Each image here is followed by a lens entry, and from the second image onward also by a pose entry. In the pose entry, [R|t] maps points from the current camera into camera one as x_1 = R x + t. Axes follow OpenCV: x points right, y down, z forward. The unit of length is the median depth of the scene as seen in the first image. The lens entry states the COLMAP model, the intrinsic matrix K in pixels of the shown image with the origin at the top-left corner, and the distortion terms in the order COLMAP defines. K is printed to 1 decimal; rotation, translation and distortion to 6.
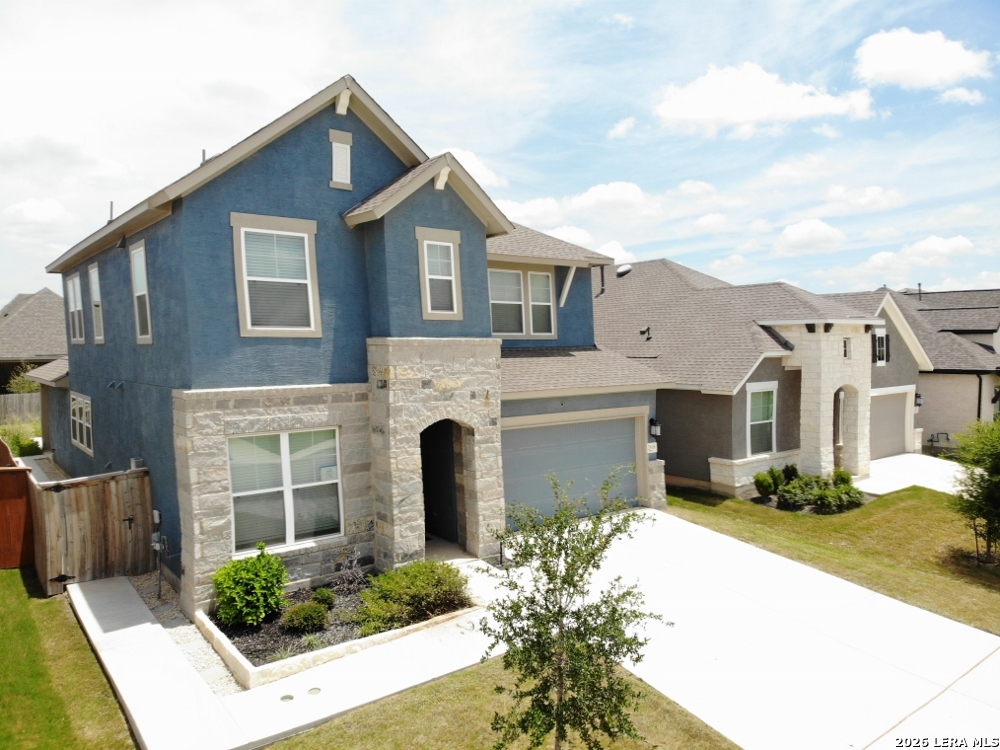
lens RADIAL K [[719.2, 0, 497.3], [0, 719.2, 371.5], [0, 0, 1]] dist [0.009350, -0.005647]
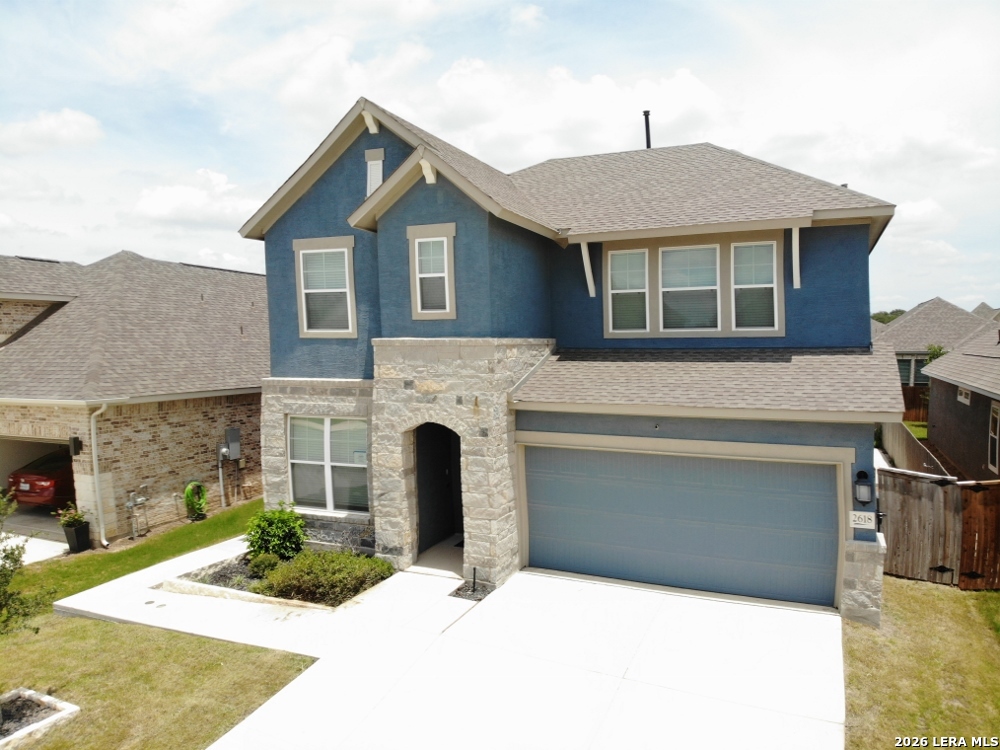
lens RADIAL K [[719.2, 0, 499.0], [0, 719.2, 378.0], [0, 0, 1]] dist [0.009350, -0.005647]
pose [[0.476895, 0.050454, -0.877511, 0.846537], [-0.030976, 0.998696, 0.040587, -0.036551], [0.878414, 0.007826, 0.477836, 0.643923]]
